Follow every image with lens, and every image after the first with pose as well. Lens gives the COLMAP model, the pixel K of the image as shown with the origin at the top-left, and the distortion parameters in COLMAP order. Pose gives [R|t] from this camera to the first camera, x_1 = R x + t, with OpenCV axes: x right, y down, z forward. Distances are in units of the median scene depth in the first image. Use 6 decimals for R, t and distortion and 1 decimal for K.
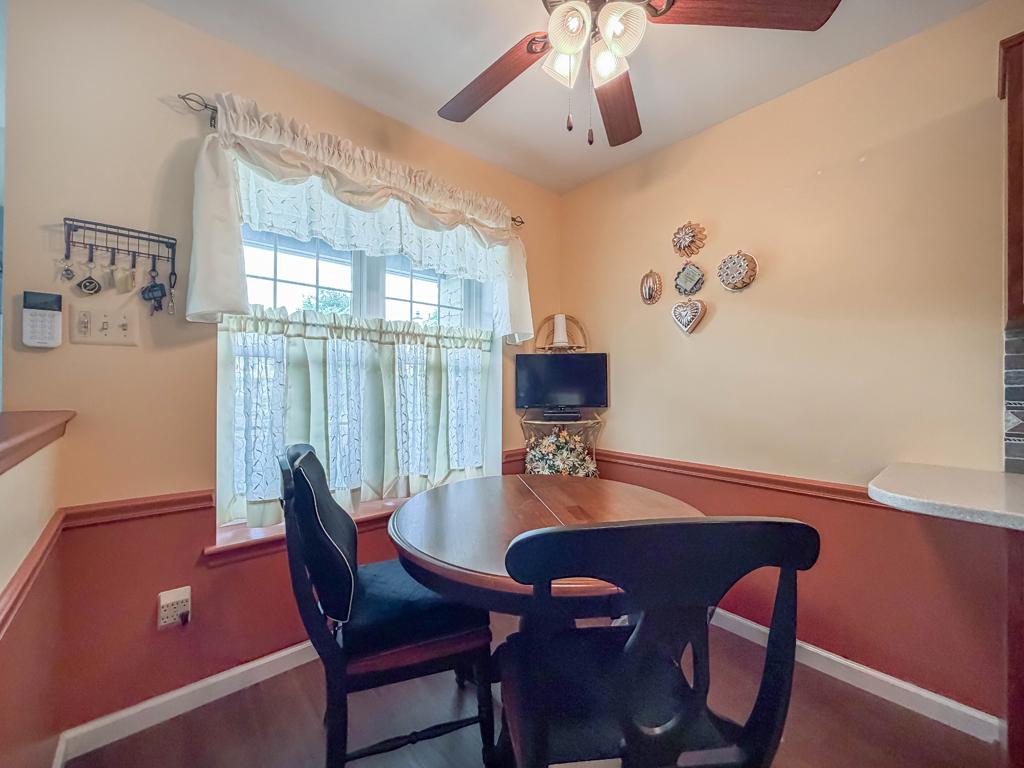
lens RADIAL K [[418.6, 0, 506.7], [0, 418.6, 379.4], [0, 0, 1]] dist [0.000079, -0.000022]
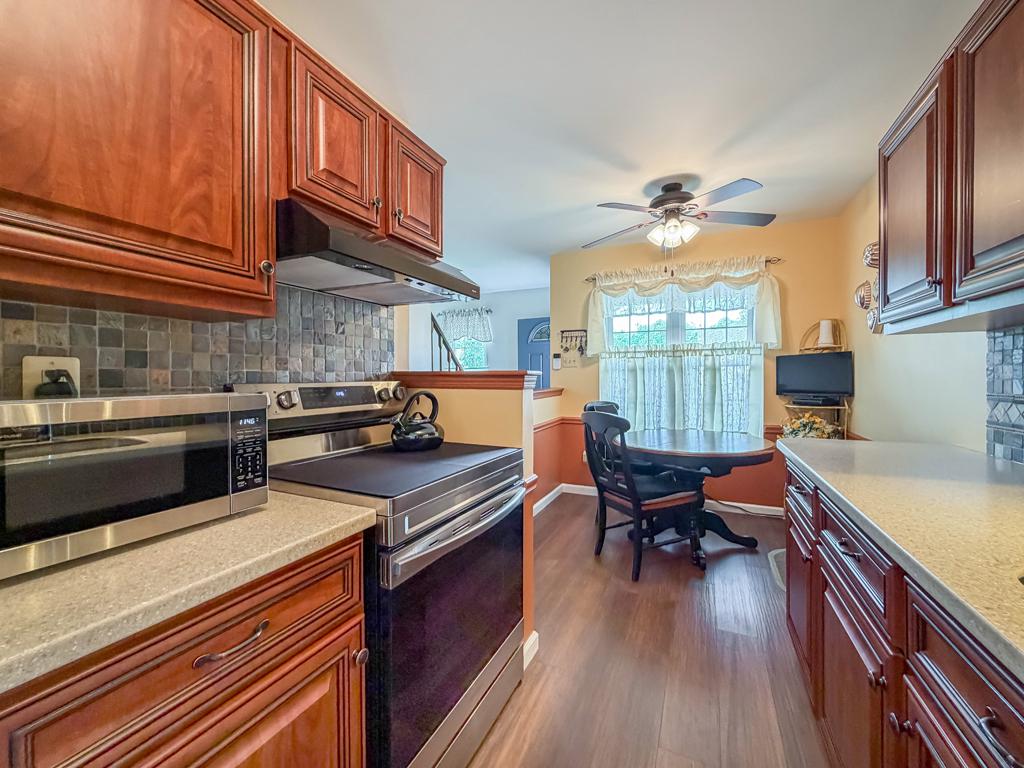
lens RADIAL K [[418.6, 0, 506.7], [0, 418.6, 379.4], [0, 0, 1]] dist [0.000079, -0.000022]
pose [[0.382082, -0.003264, -0.924123, 1.231250], [0.023037, 0.999717, 0.005994, -0.014702], [0.923841, -0.023580, 0.382049, -0.454135]]
